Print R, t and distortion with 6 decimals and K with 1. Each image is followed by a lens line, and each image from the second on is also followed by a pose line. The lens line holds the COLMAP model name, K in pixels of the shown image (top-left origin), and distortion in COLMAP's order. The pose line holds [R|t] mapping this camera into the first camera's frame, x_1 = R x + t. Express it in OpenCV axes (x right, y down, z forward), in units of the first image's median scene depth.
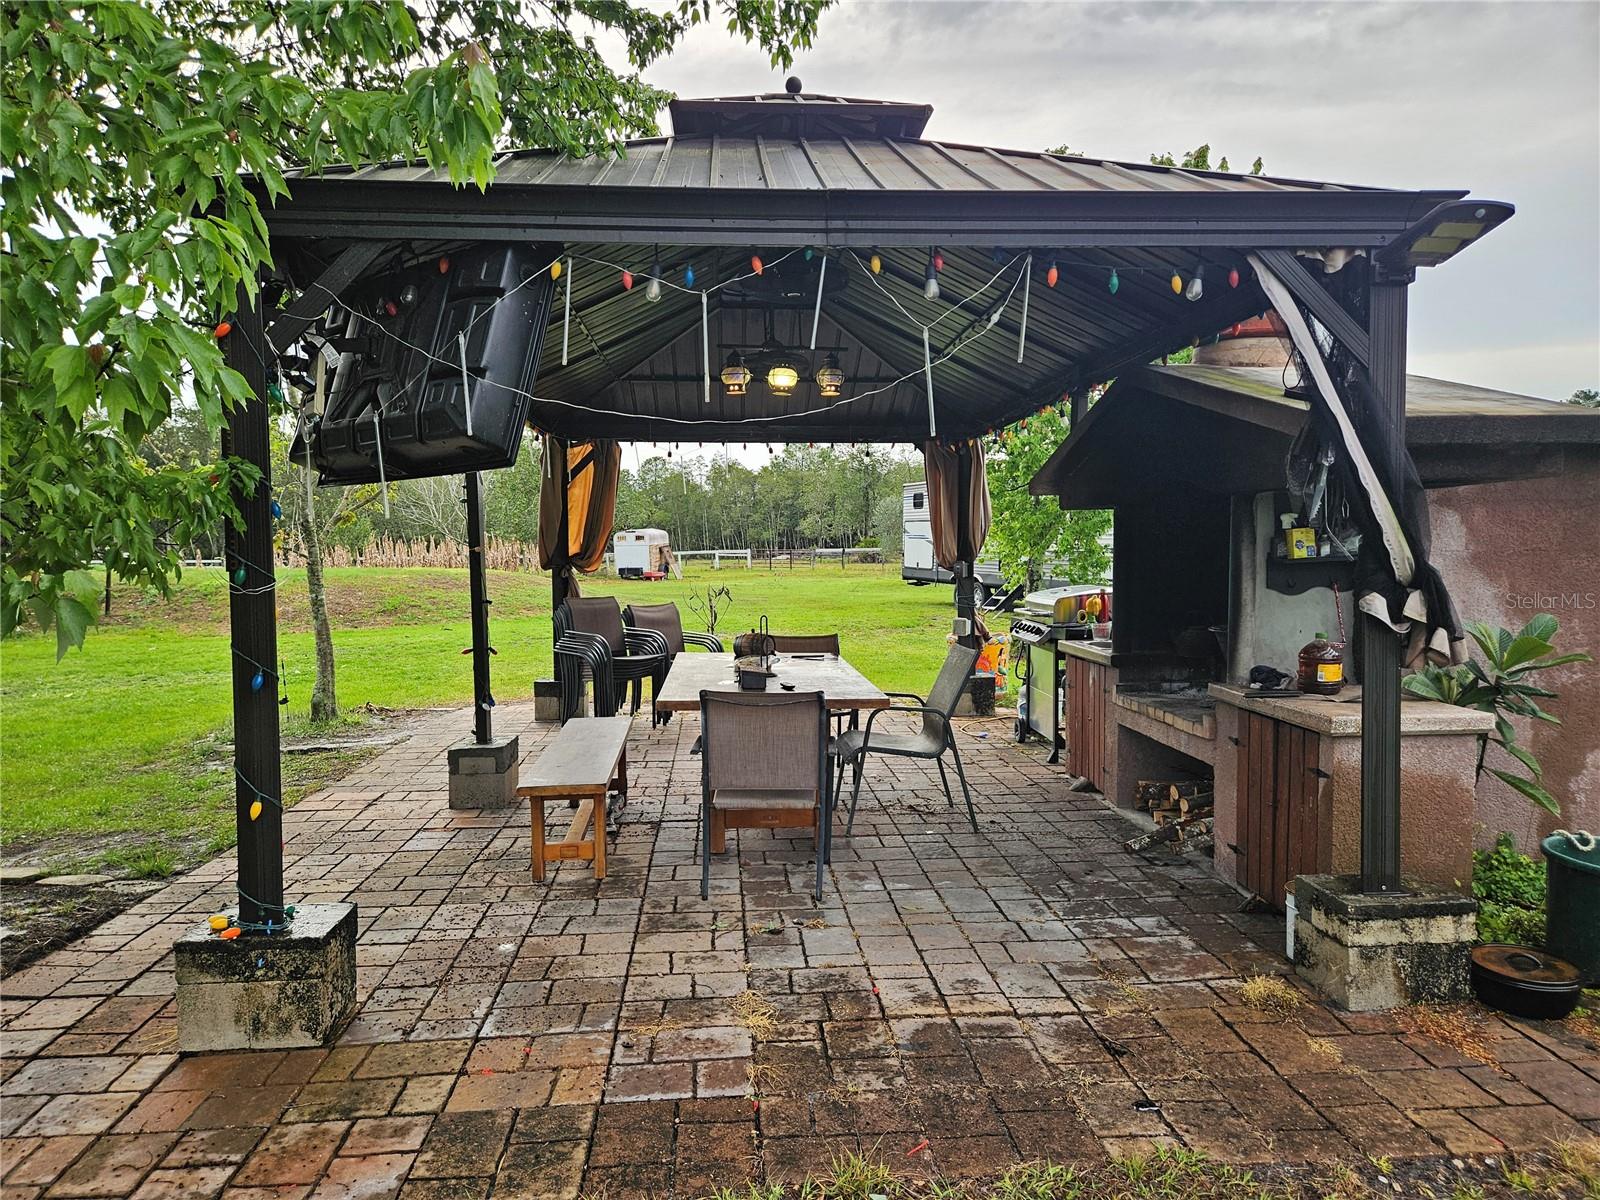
lens RADIAL K [[1062.3, 0, 805.2], [0, 1062.3, 607.2], [0, 0, 1]] dist [0.059418, -0.046363]
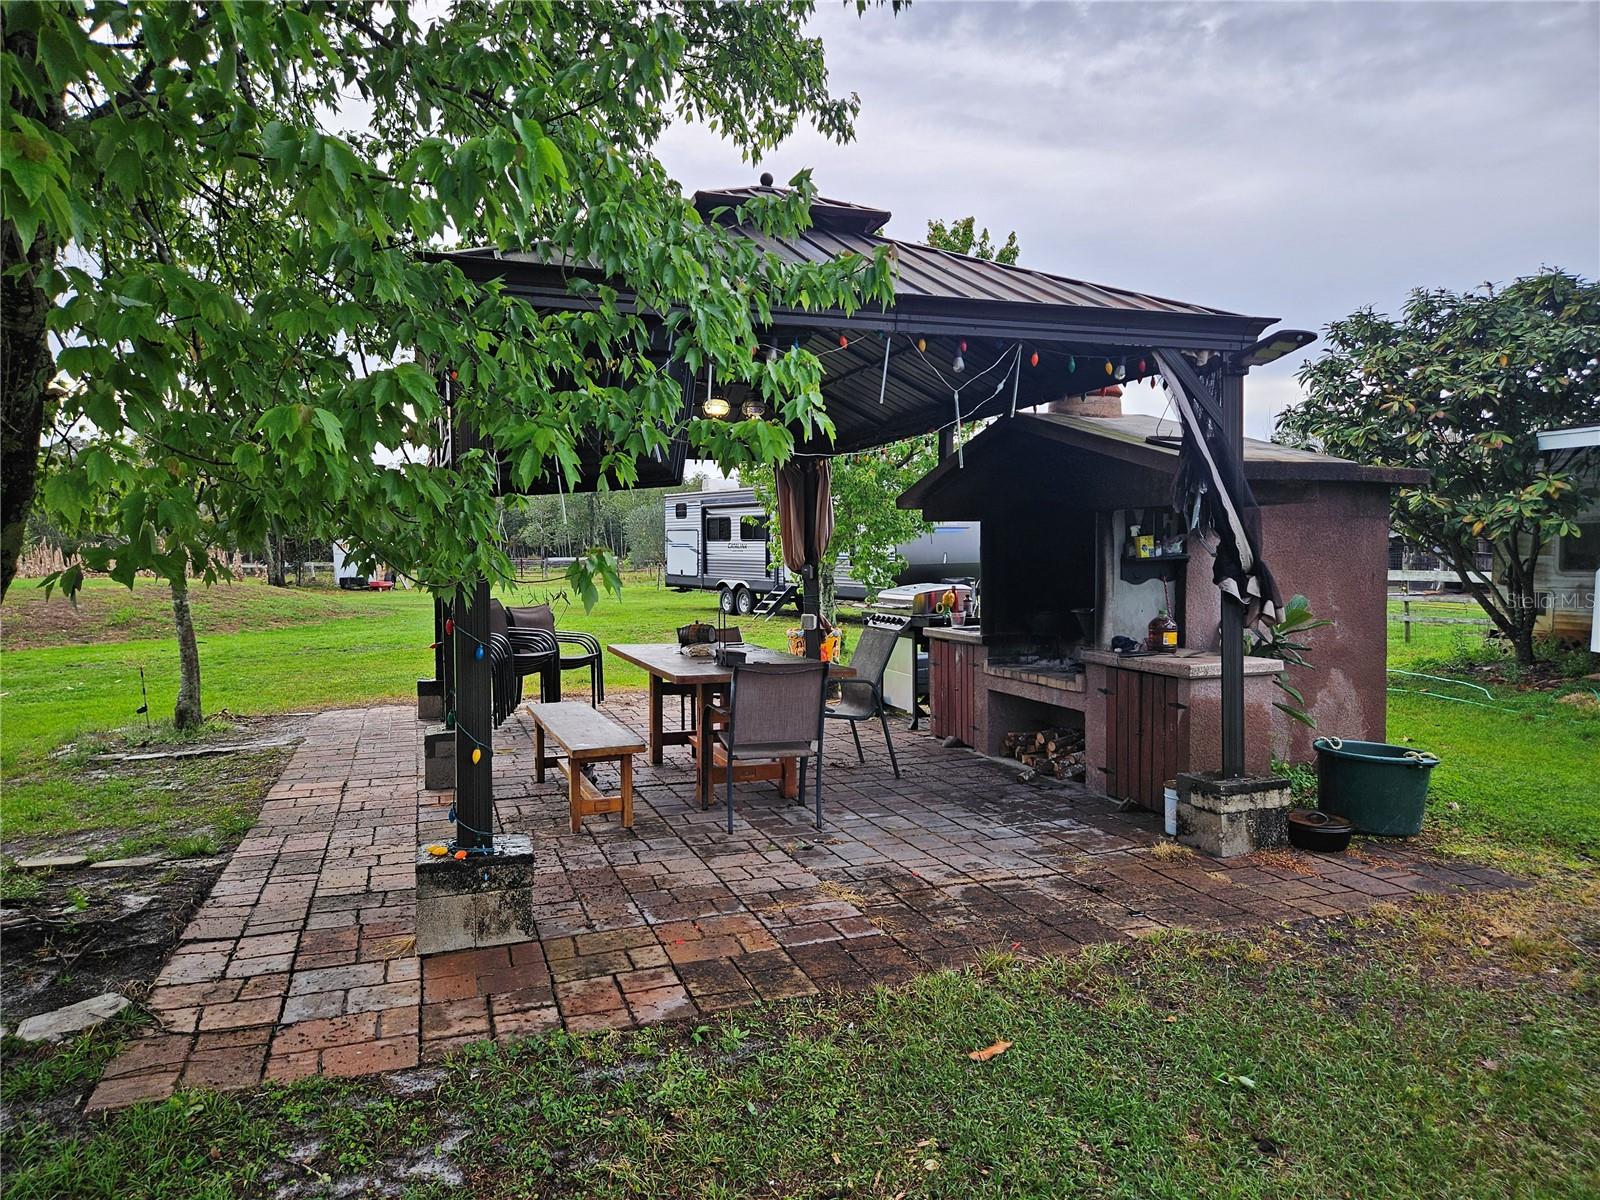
lens RADIAL K [[1062.3, 0, 802.3], [0, 1062.3, 594.0], [0, 0, 1]] dist [0.059418, -0.046363]
pose [[0.964063, -0.010488, 0.265466, -0.429501], [0.016190, 0.999683, -0.019300, 0.027340], [-0.265180, 0.022904, 0.963927, -0.276803]]
